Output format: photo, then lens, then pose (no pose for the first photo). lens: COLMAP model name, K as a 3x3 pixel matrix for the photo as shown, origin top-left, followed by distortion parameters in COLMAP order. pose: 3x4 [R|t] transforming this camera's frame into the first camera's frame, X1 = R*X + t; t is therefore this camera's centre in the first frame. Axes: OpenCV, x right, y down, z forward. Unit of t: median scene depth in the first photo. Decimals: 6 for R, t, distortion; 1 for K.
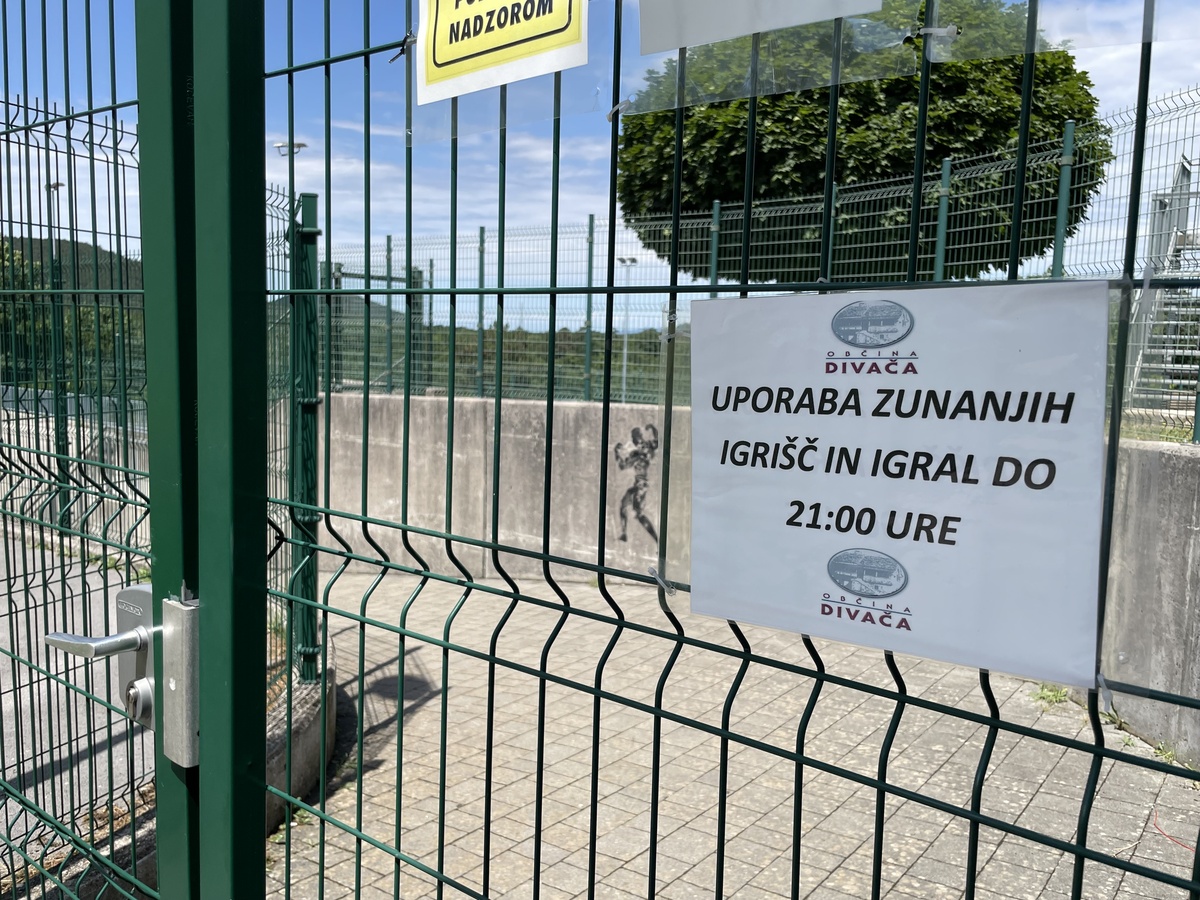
lens RADIAL K [[942.8, 0, 599.9], [0, 942.8, 452.2], [0, 0, 1]] dist [-0.000134, -0.000032]
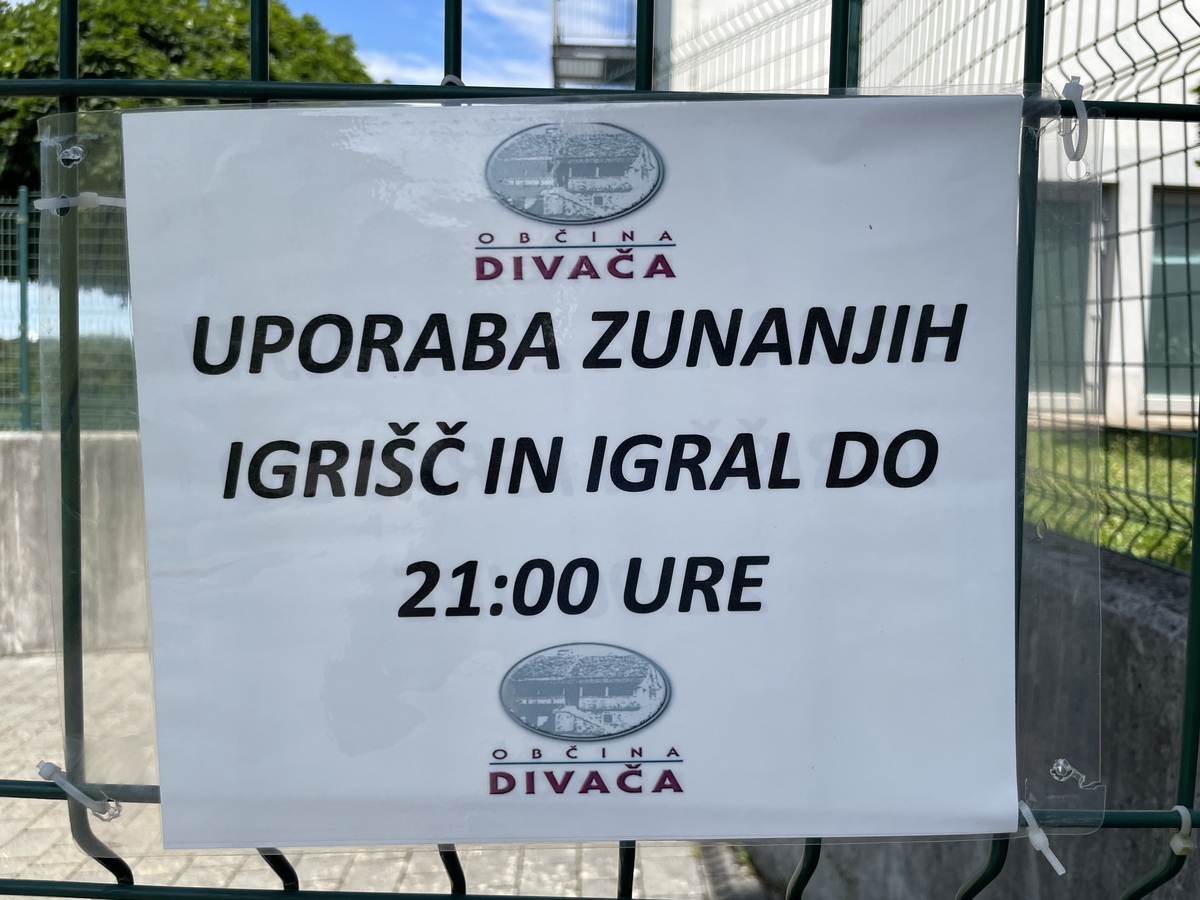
lens RADIAL K [[898.9, 0, 599.9], [0, 898.9, 435.1], [0, 0, 1]] dist [0.036537, -0.029254]
pose [[0.775885, -0.057214, 0.628275, 0.004233], [0.077036, 0.997019, -0.004342, -0.001457], [-0.626154, 0.051769, 0.777979, 0.631095]]
